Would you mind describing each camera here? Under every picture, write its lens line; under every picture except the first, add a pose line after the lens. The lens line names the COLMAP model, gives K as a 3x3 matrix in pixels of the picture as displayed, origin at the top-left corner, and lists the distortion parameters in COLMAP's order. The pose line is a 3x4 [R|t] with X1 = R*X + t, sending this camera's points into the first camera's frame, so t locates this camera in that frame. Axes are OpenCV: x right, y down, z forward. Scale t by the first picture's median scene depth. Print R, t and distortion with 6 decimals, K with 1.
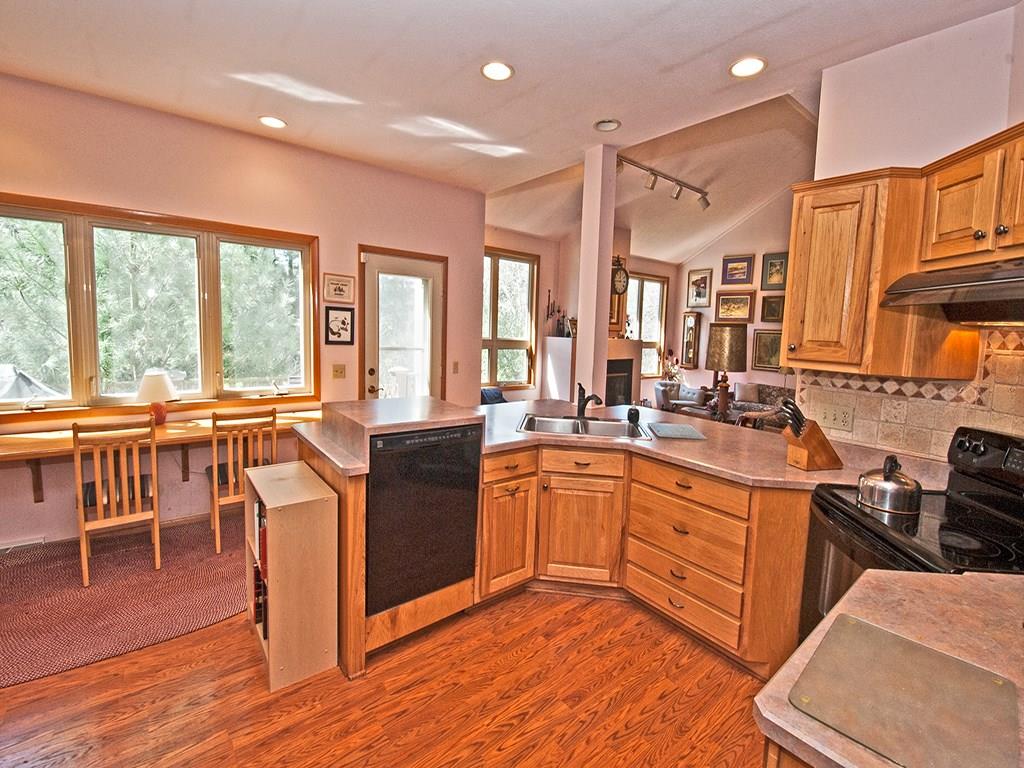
lens RADIAL K [[457.4, 0, 520.7], [0, 457.4, 368.6], [0, 0, 1]] dist [-0.000299, -0.004844]
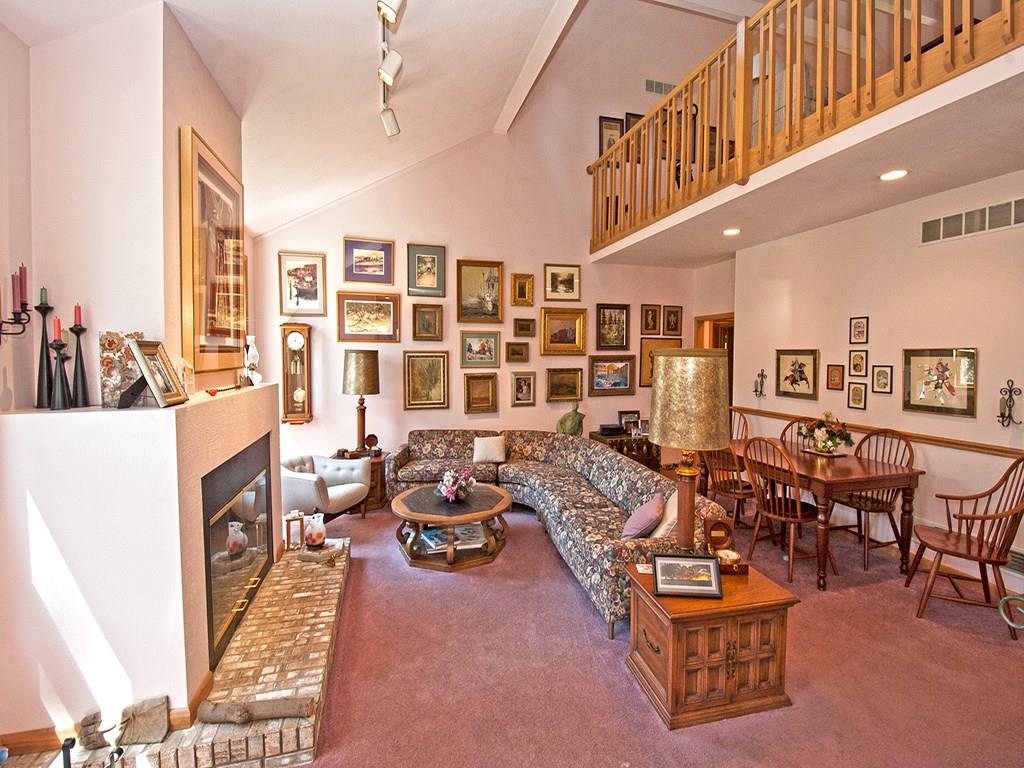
lens RADIAL K [[457.4, 0, 527.3], [0, 457.4, 376.4], [0, 0, 1]] dist [-0.000299, -0.004844]
pose [[0.394357, -0.084106, 0.915101, -0.089984], [0.098297, 0.993950, 0.048992, -0.132191], [-0.913685, 0.070632, 0.400238, 1.157649]]
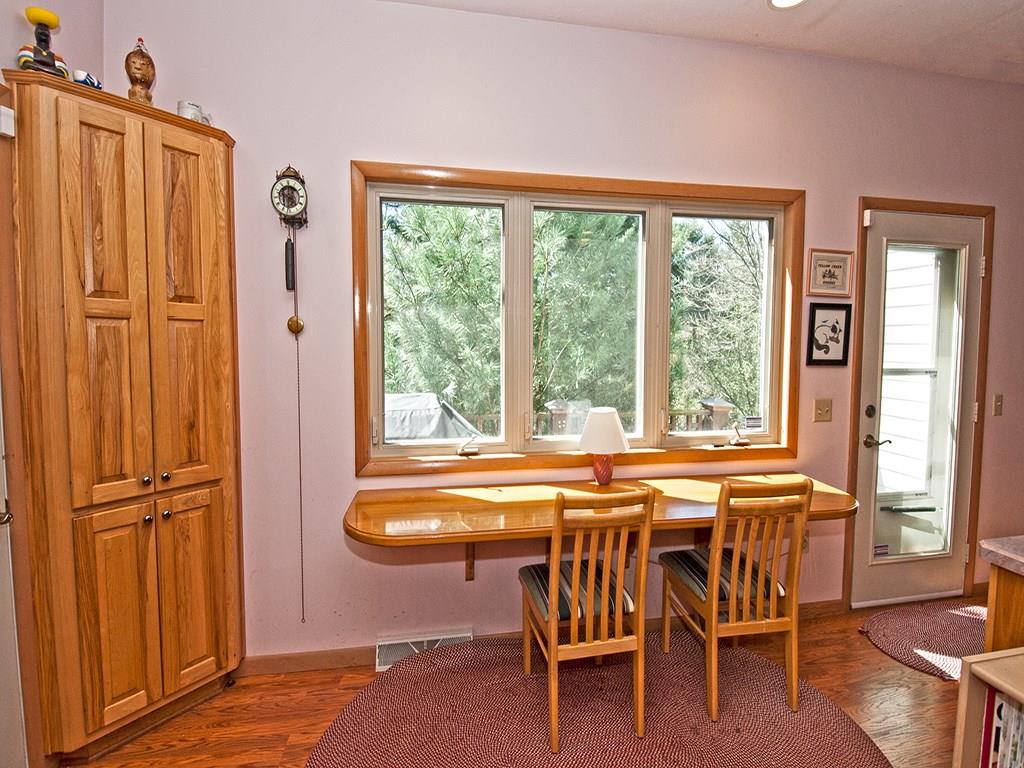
lens RADIAL K [[481.7, 0, 492.2], [0, 481.7, 364.0], [0, 0, 1]] dist [0.000459, -0.000559]
pose [[0.871365, -0.011890, -0.490492, -0.462323], [-0.016232, 0.998460, -0.053040, -0.013510], [0.490367, 0.054178, 0.869830, 0.227385]]
